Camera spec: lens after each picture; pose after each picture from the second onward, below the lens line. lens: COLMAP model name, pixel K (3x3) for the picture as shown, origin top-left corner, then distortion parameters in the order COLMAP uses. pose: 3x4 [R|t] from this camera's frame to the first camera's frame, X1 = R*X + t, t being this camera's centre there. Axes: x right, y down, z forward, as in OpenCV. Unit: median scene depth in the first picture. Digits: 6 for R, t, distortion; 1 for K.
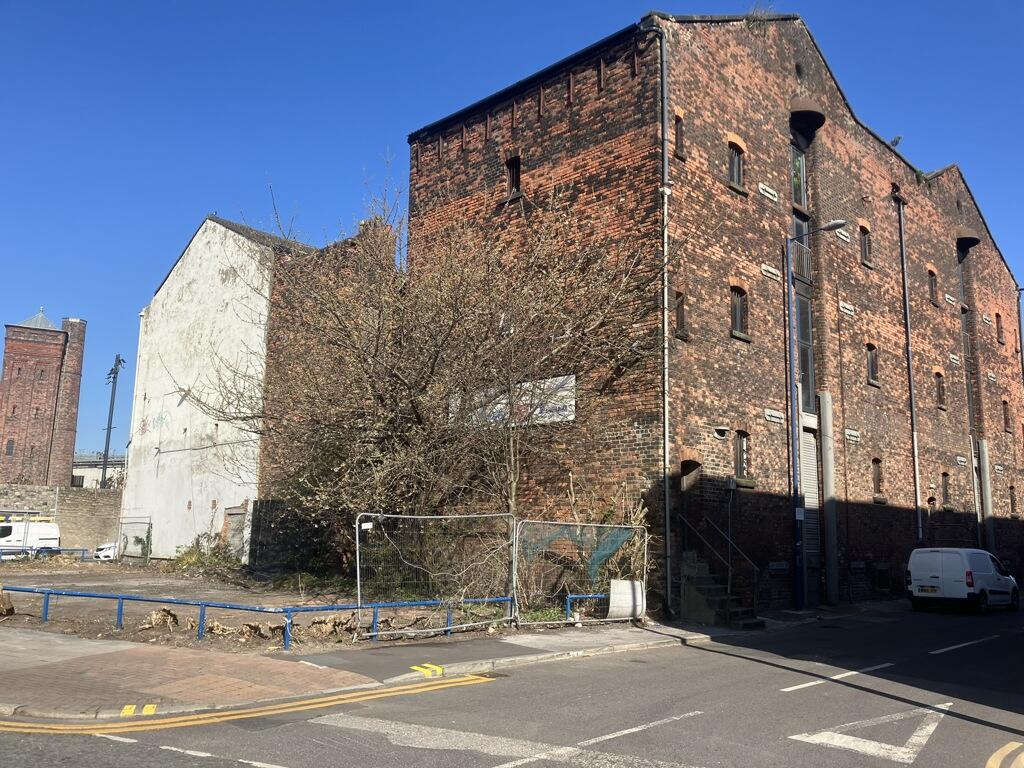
lens RADIAL K [[830.6, 0, 512.0], [0, 830.6, 384.0], [0, 0, 1]] dist [0.026715, -0.010977]
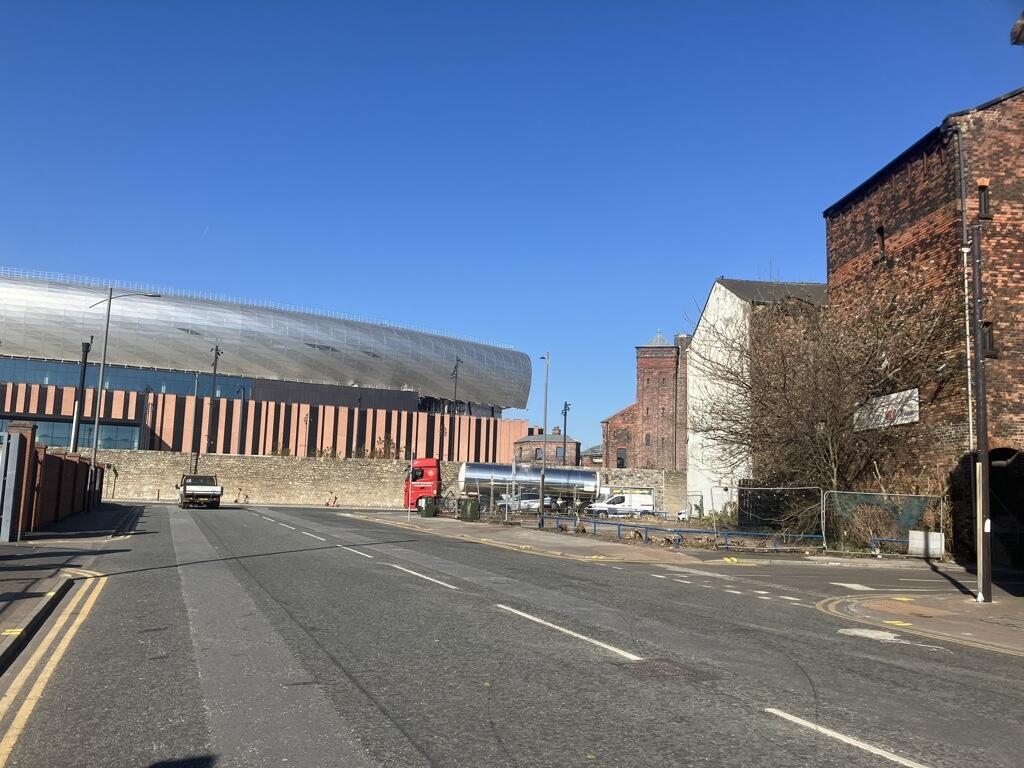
lens RADIAL K [[830.6, 0, 512.0], [0, 830.6, 384.0], [0, 0, 1]] dist [0.026715, -0.010977]
pose [[0.745239, -0.083223, -0.661584, 0.486865], [0.099226, 0.994975, -0.013389, -0.065670], [0.659373, -0.055668, 0.749752, -0.485784]]
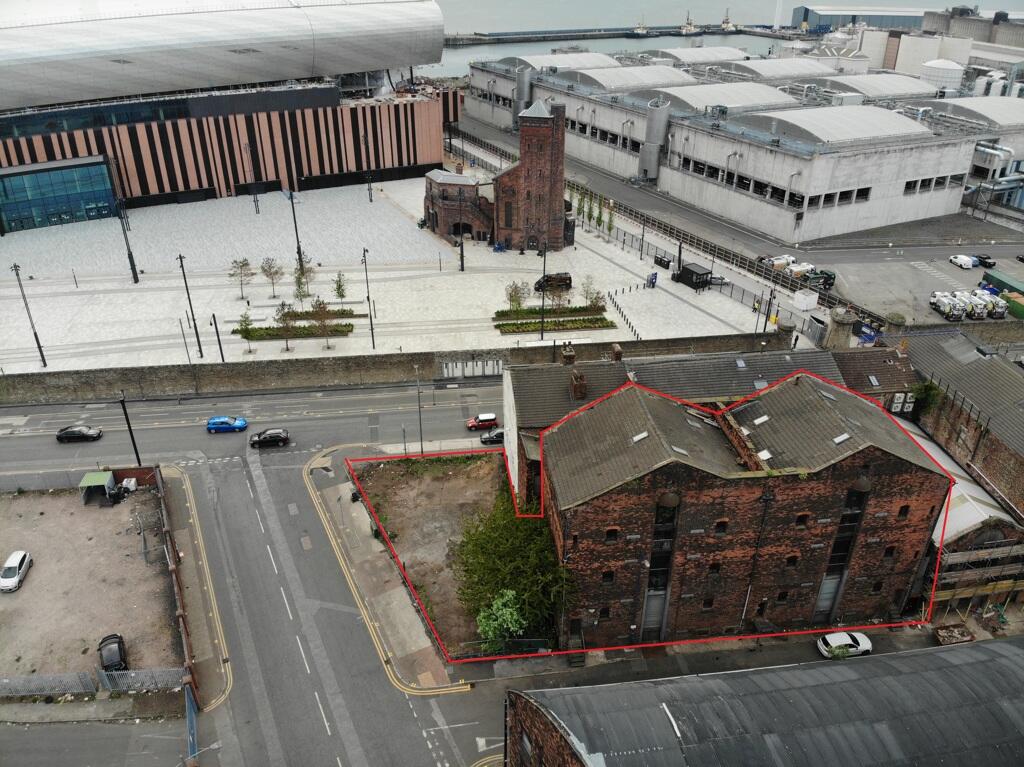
lens RADIAL K [[773.9, 0, 510.5], [0, 773.9, 360.9], [0, 0, 1]] dist [0.000324, -0.101484]
pose [[0.785822, 0.266125, -0.558266, 1.362186], [0.130594, 0.810924, 0.570392, -2.374128], [0.604507, -0.521133, 0.602488, -0.456368]]
